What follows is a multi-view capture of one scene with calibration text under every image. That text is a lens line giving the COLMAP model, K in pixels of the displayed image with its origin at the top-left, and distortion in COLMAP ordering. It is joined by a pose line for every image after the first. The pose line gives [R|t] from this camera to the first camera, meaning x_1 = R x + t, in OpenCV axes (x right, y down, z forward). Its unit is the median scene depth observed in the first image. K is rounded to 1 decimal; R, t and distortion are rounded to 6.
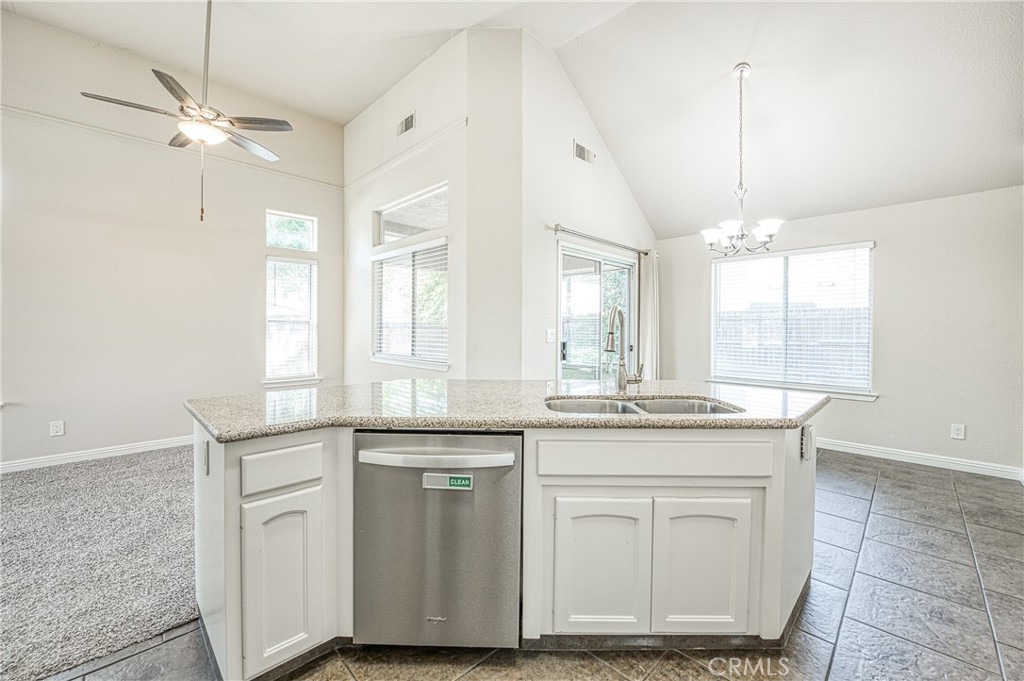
lens RADIAL K [[407.9, 0, 498.8], [0, 407.9, 324.9], [0, 0, 1]] dist [-0.004070, 0.000144]
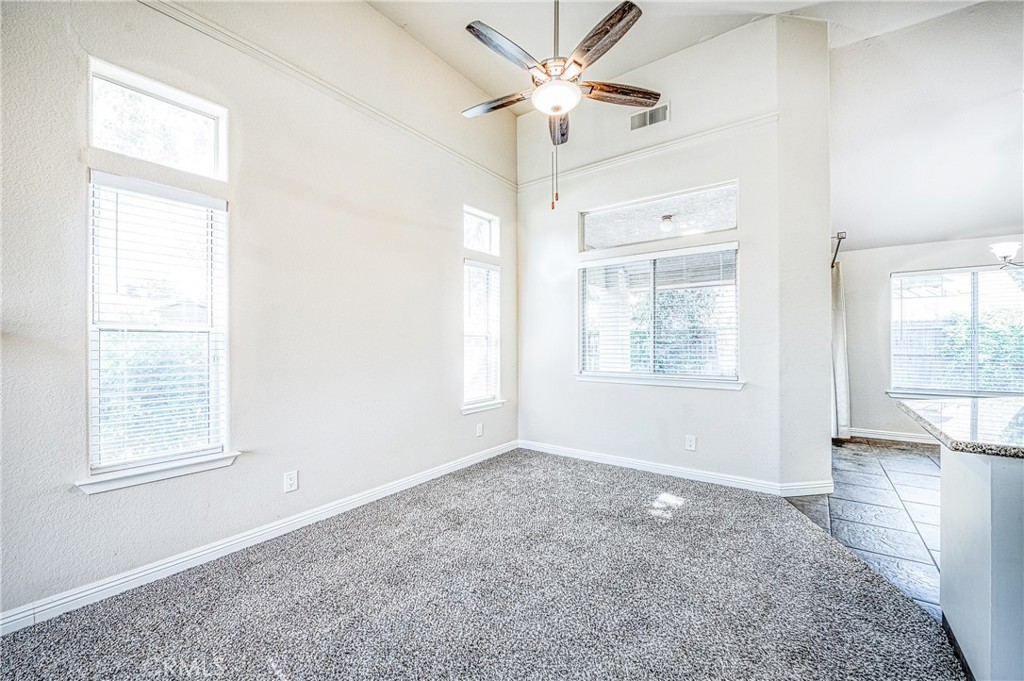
lens RADIAL K [[407.9, 0, 509.9], [0, 407.9, 345.0], [0, 0, 1]] dist [-0.004070, 0.000144]
pose [[0.985851, -0.010902, 0.167268, -0.672928], [0.008593, 0.999858, 0.014521, -0.004349], [-0.167402, -0.012878, 0.985805, 0.156576]]
